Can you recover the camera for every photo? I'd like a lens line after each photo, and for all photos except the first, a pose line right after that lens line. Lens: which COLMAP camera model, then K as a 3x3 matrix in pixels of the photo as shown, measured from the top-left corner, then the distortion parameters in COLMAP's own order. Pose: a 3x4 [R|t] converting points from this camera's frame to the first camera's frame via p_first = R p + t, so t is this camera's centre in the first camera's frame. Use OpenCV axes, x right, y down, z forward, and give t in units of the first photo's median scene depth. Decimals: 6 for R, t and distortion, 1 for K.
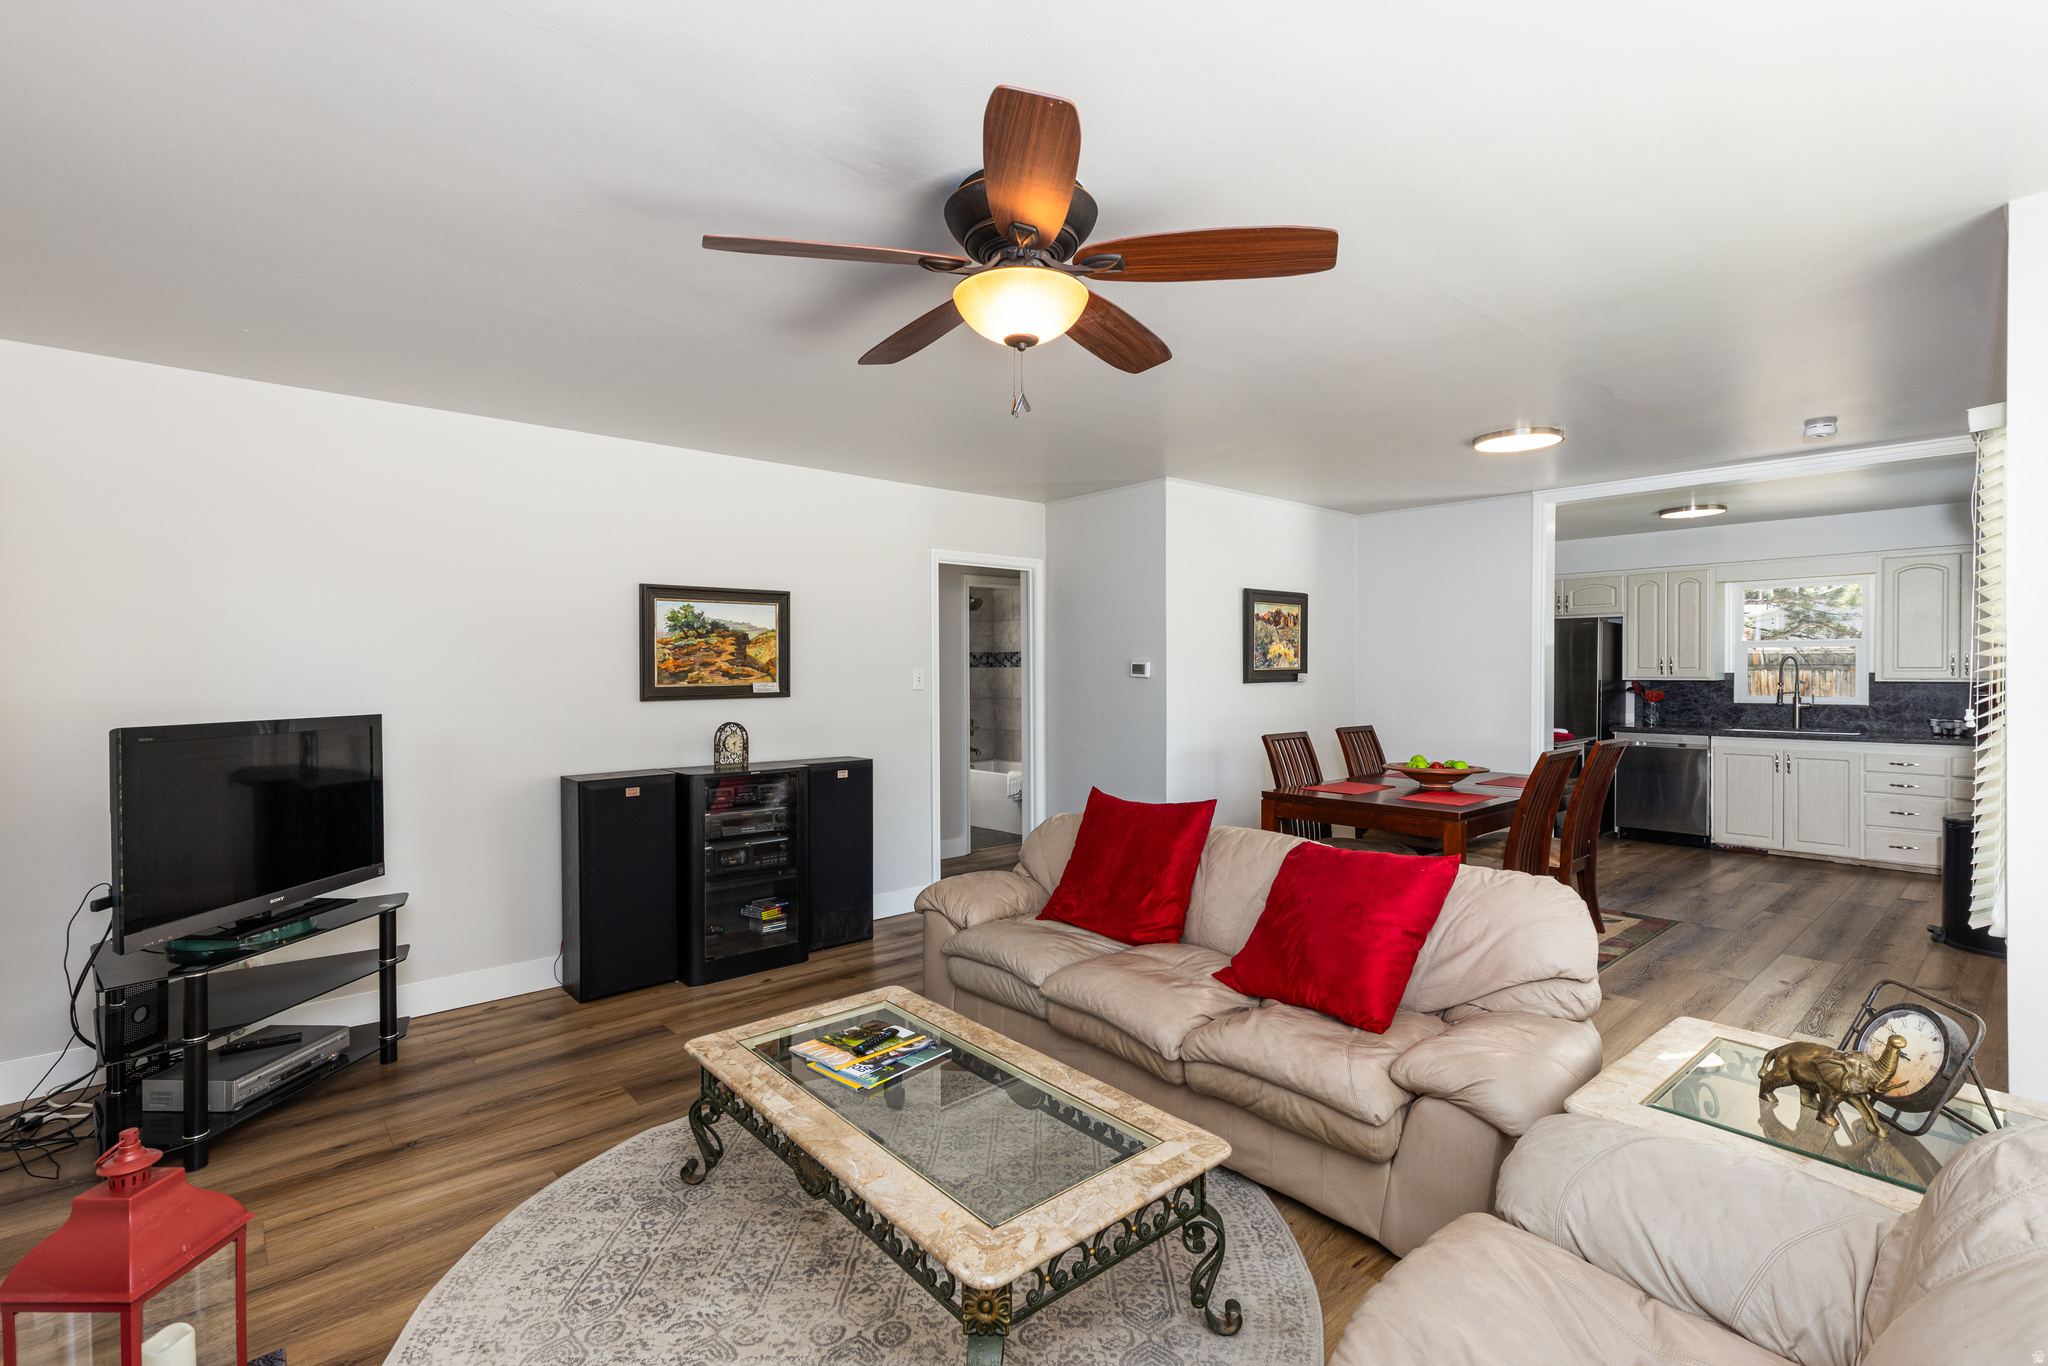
lens RADIAL K [[920.3, 0, 1037.9], [0, 920.3, 681.6], [0, 0, 1]] dist [0.001057, -0.000208]
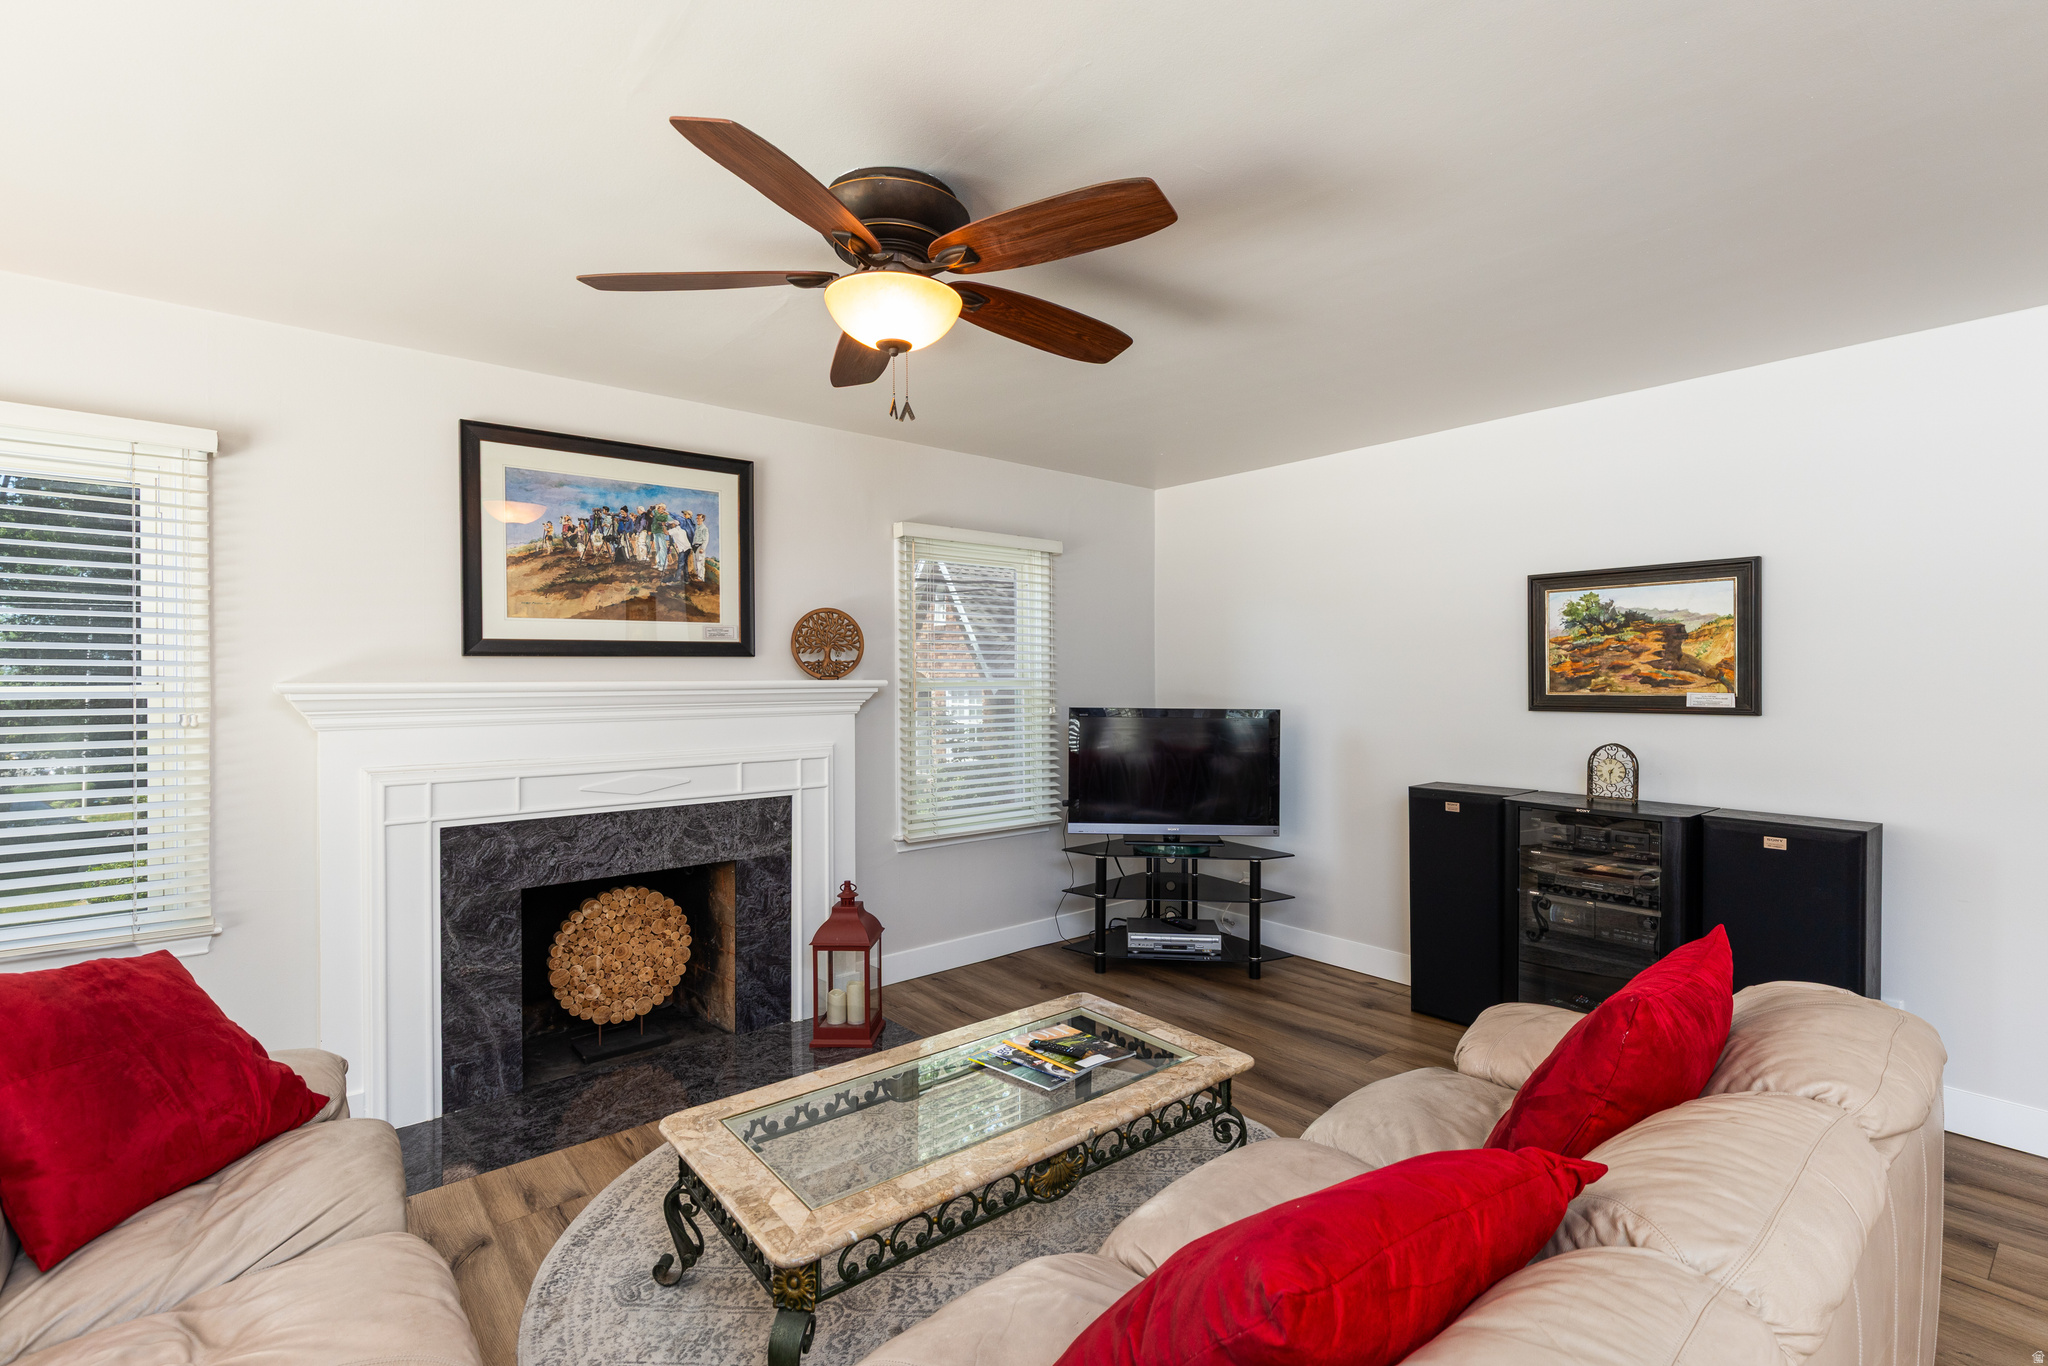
lens RADIAL K [[920.3, 0, 1037.9], [0, 920.3, 681.6], [0, 0, 1]] dist [0.001057, -0.000208]
pose [[-0.035298, 0.009288, -0.999334, 0.328930], [-0.013087, 0.999867, 0.009756, -0.006145], [0.999291, 0.013423, -0.035172, 0.407594]]
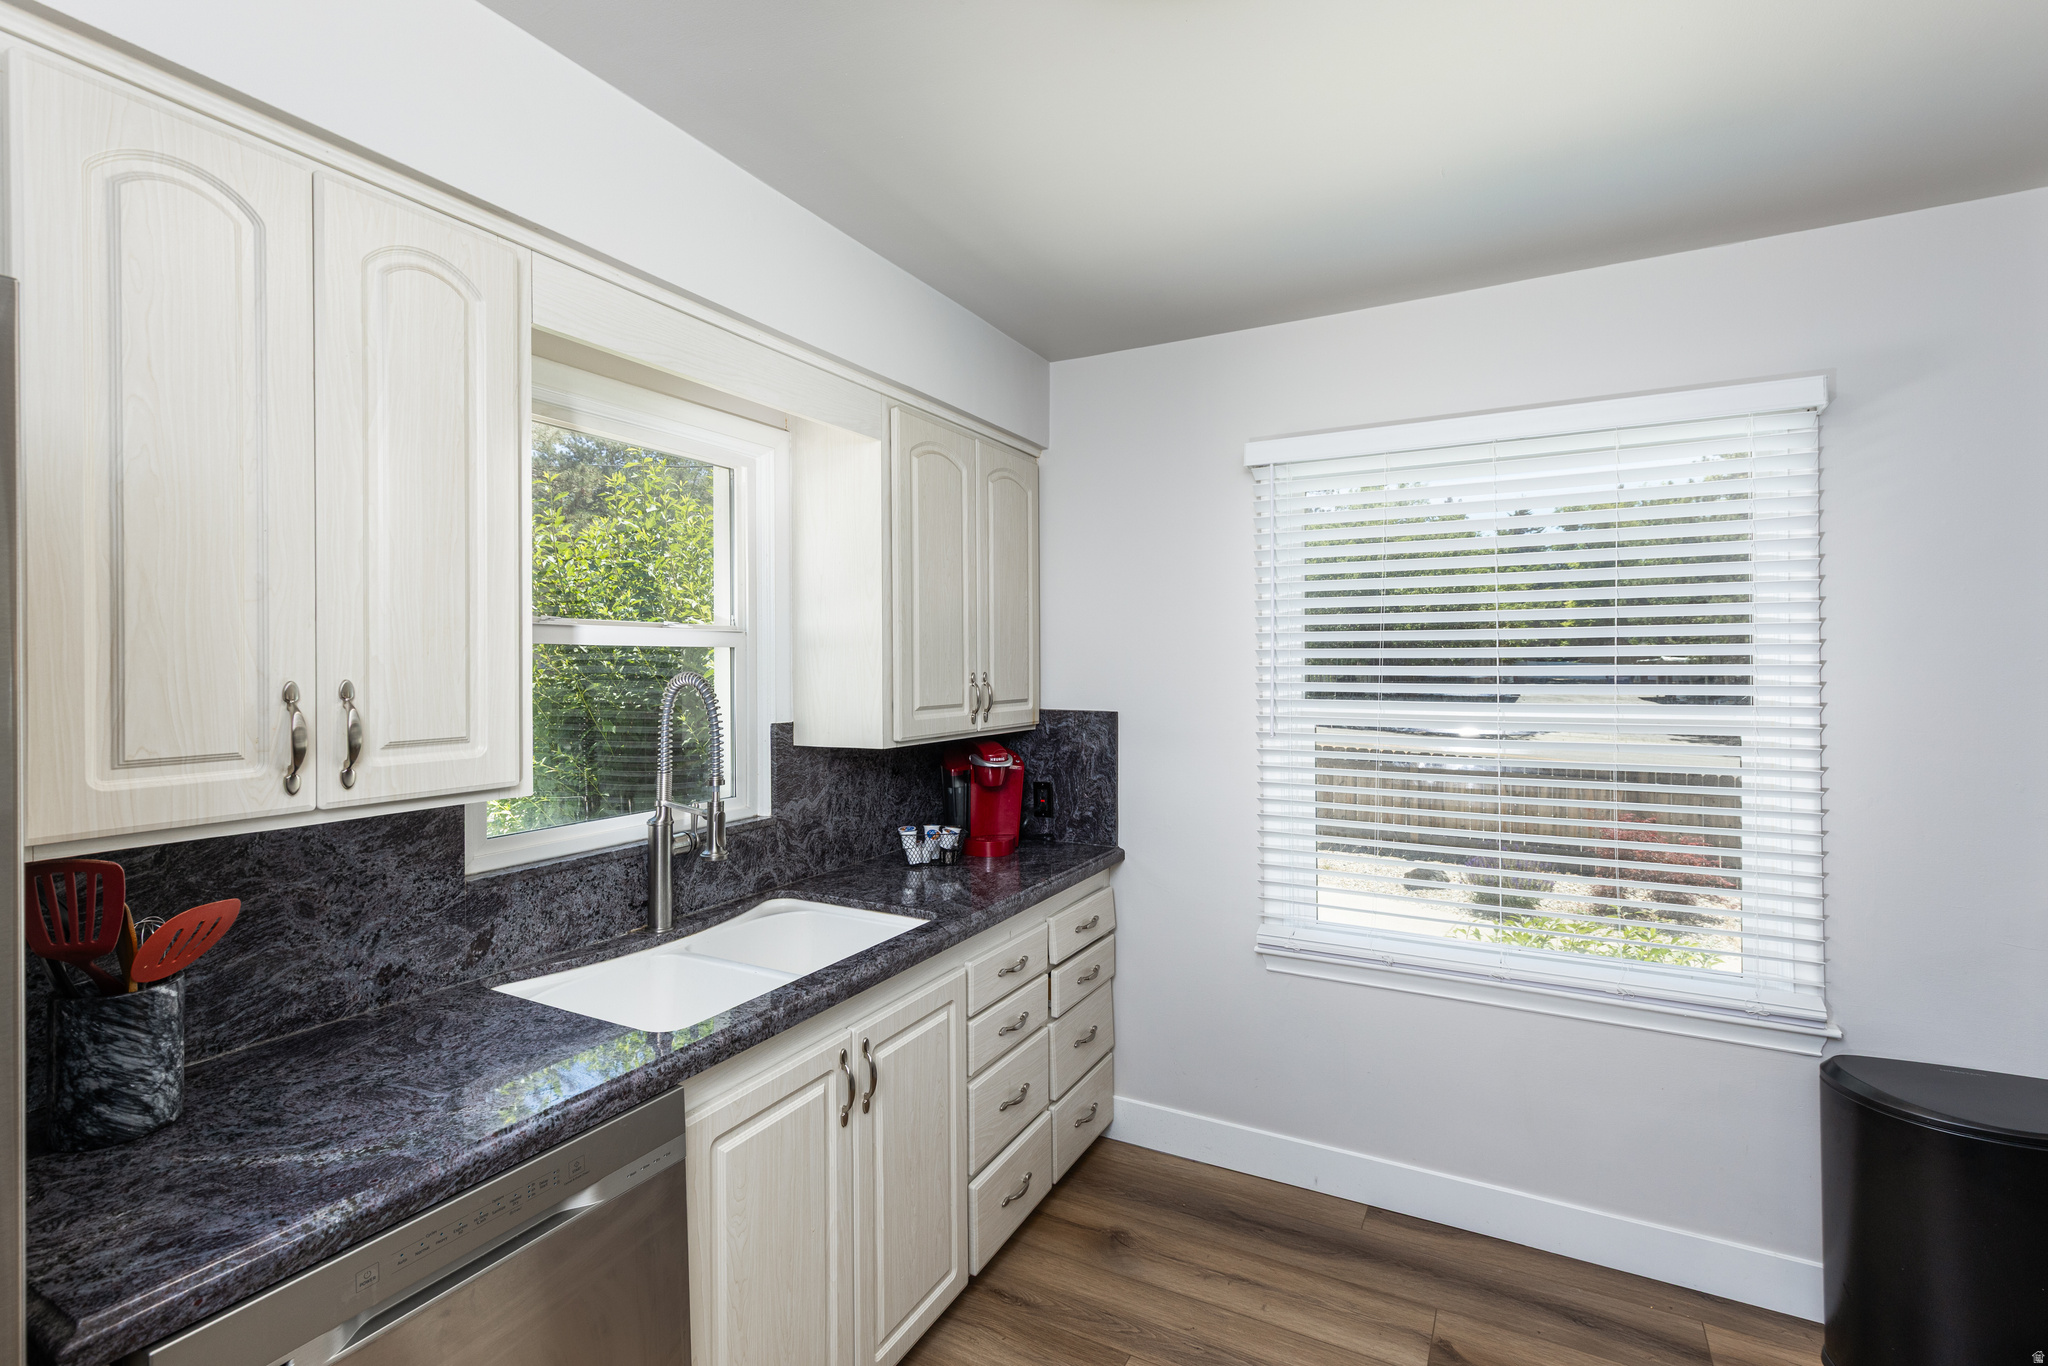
lens RADIAL K [[943.0, 0, 1037.7], [0, 943.0, 658.8], [0, 0, 1]] dist [0.001480, 0.001060]
pose [[-0.347197, 0.009407, 0.937745, 0.608443], [0.017208, 0.999845, -0.003659, -0.035614], [-0.937634, 0.014866, -0.347305, 1.183308]]
